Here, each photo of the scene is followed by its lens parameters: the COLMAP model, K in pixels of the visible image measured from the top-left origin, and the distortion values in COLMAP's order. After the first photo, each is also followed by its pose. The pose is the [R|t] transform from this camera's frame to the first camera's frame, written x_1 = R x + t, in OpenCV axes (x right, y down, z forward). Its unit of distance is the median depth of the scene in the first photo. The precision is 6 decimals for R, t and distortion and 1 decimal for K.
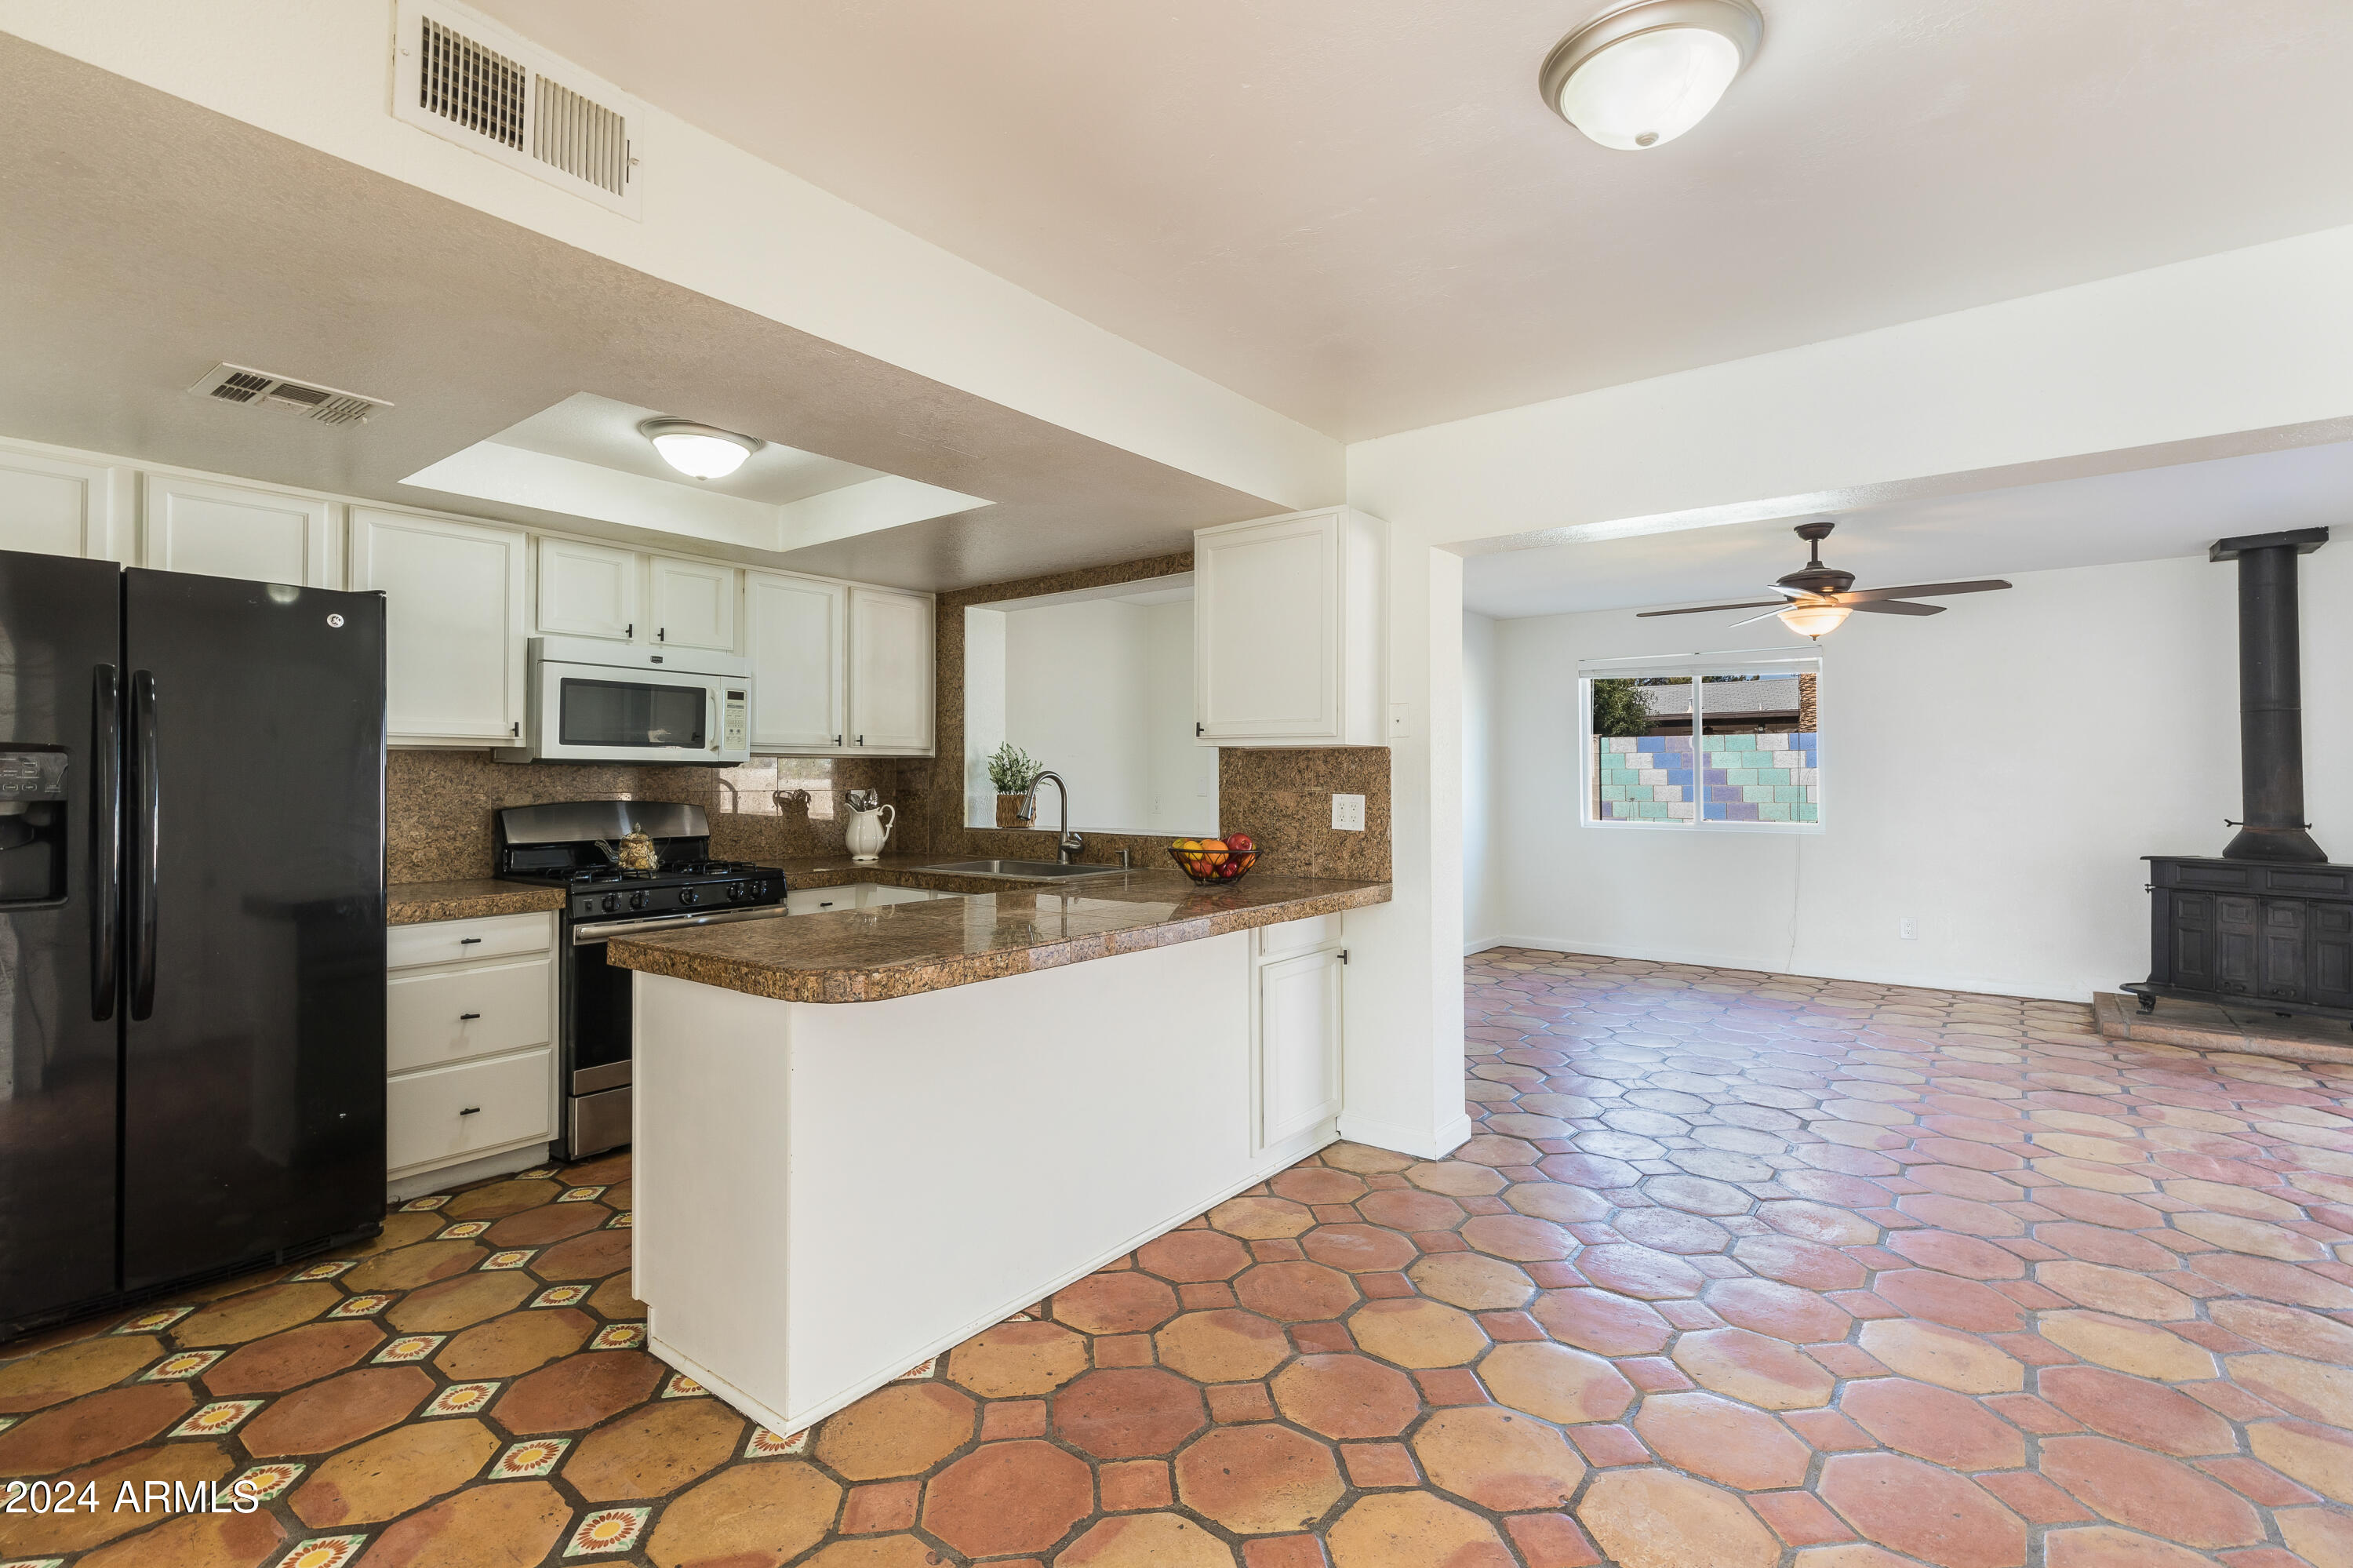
lens RADIAL K [[1080.6, 0, 1177.0], [0, 1080.6, 744.2], [0, 0, 1]] dist [0.000090, -0.000640]
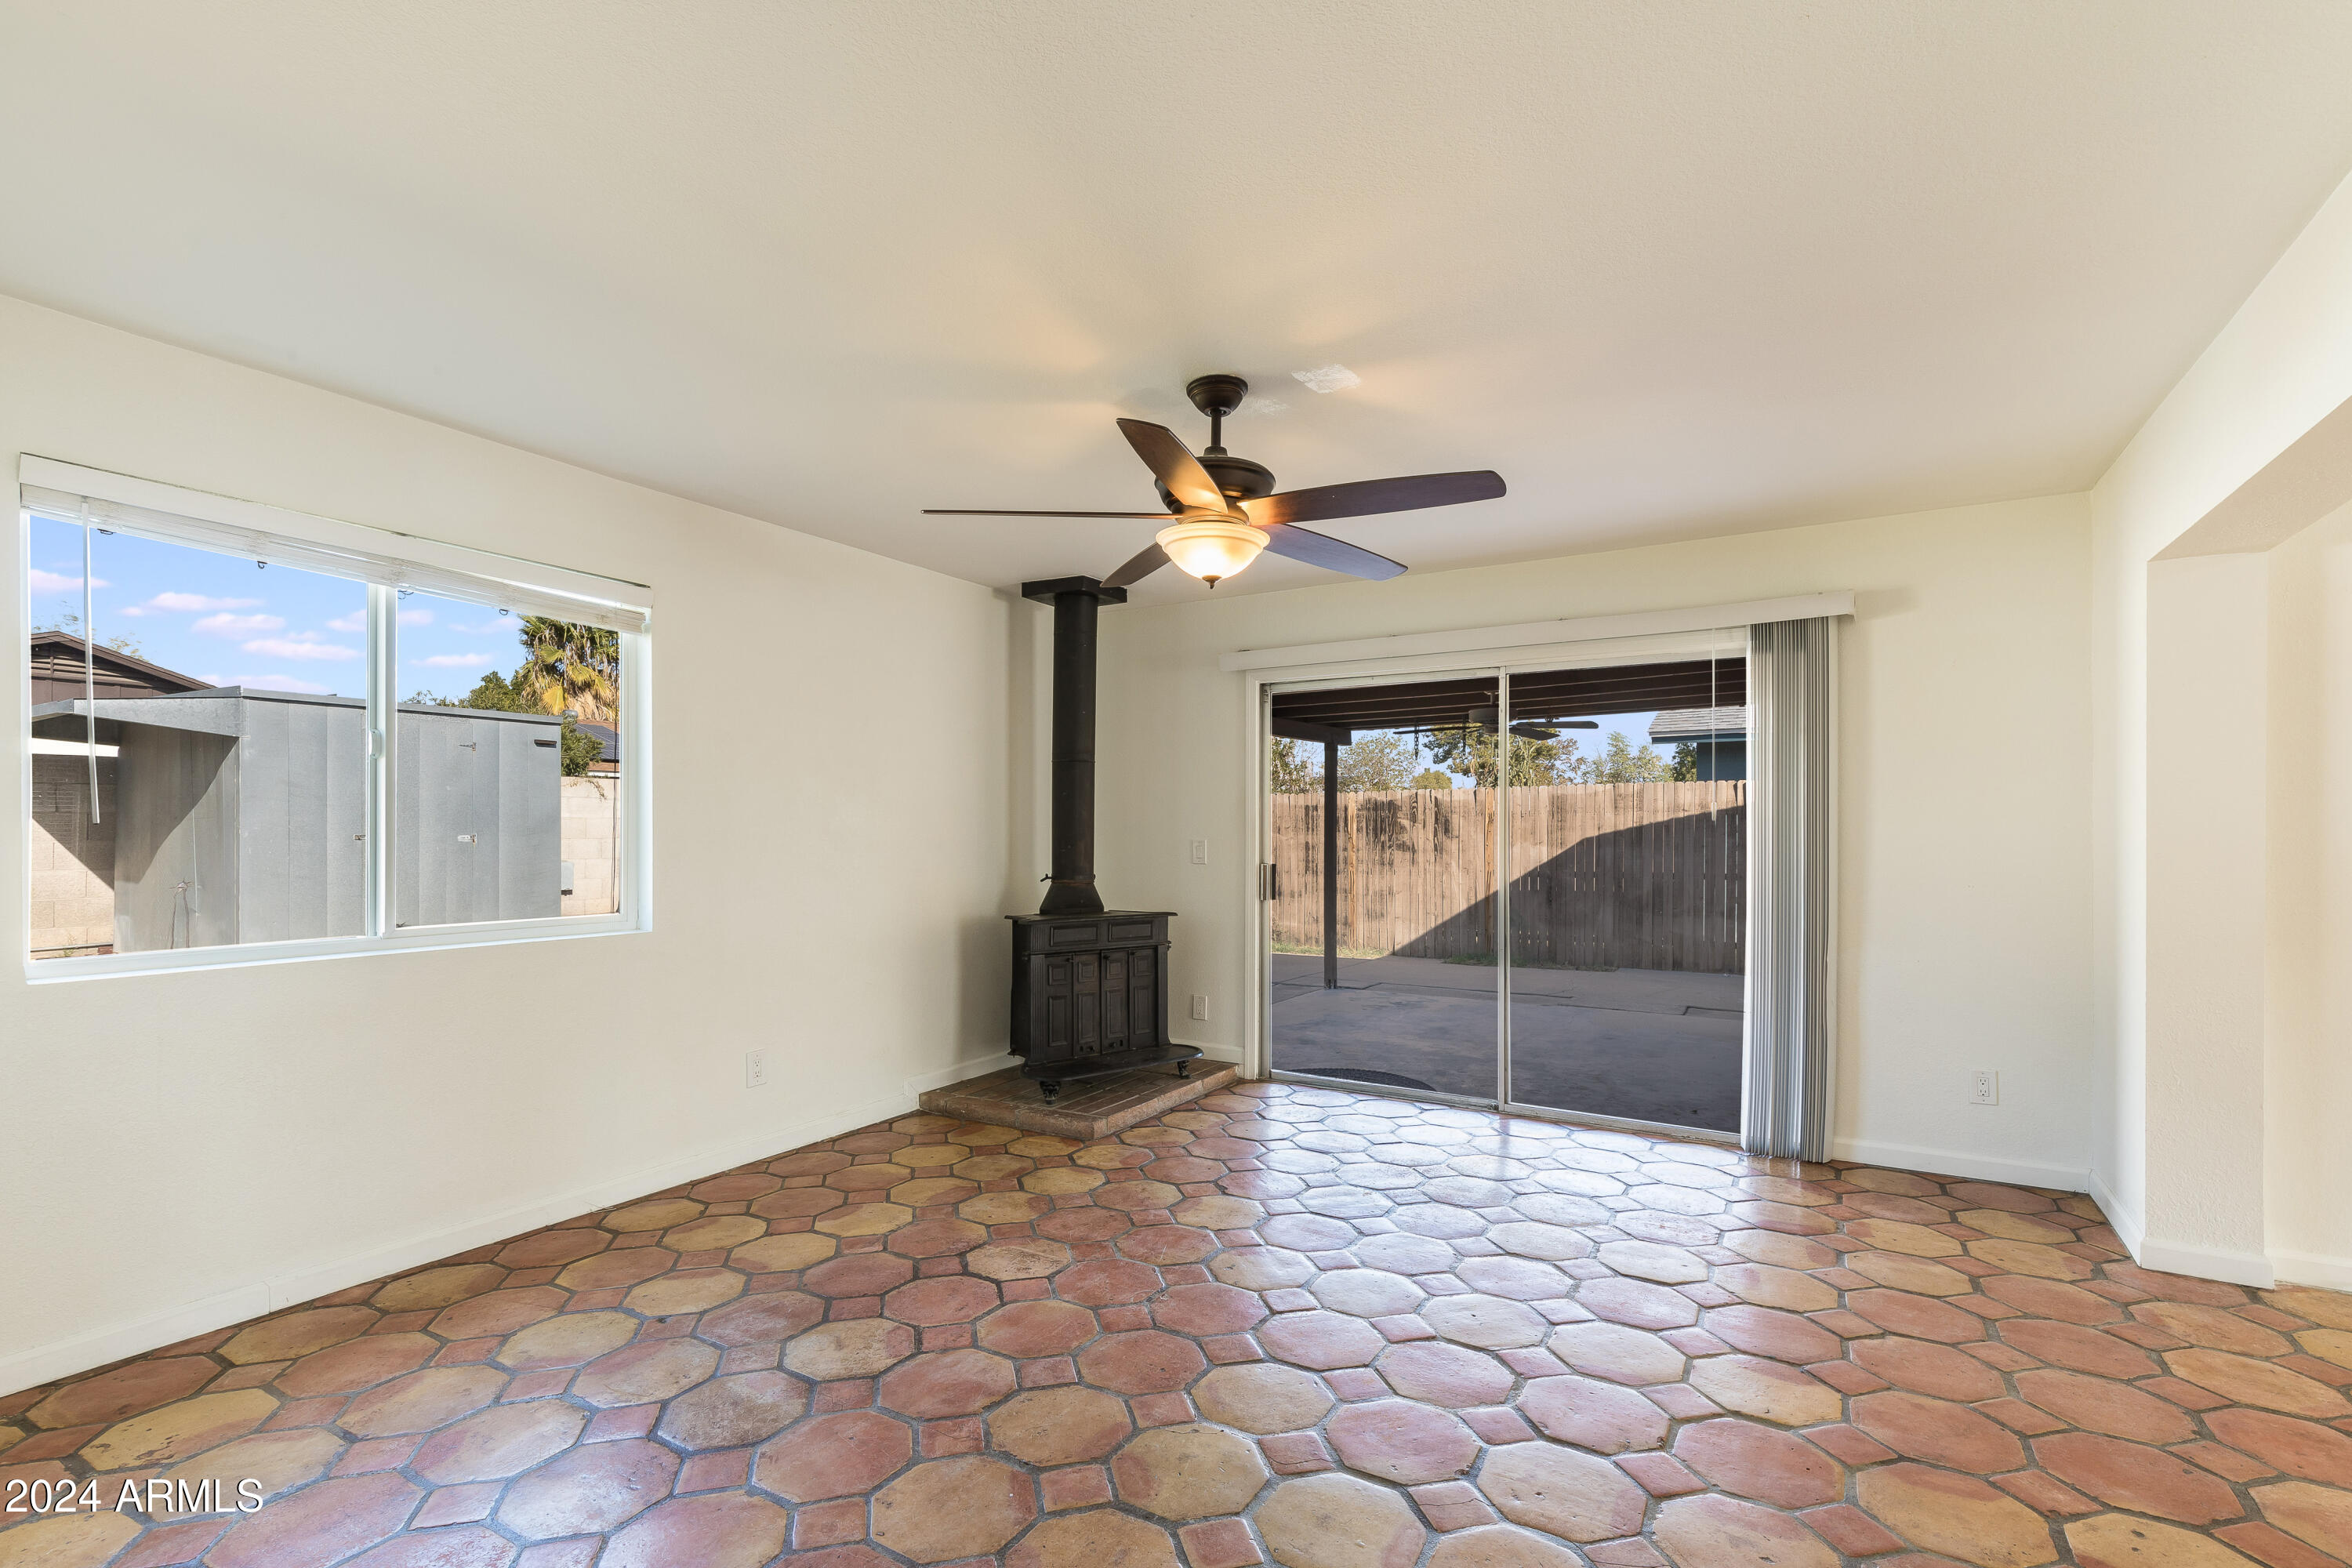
lens RADIAL K [[1080.1, 0, 1167.9], [0, 1080.1, 841.0], [0, 0, 1]] dist [0.000090, -0.000640]
pose [[-0.118829, 0.001302, 0.992914, 0.067841], [-0.033210, 0.999434, -0.005285, 0.079757], [-0.992359, -0.033603, -0.118719, 1.841107]]
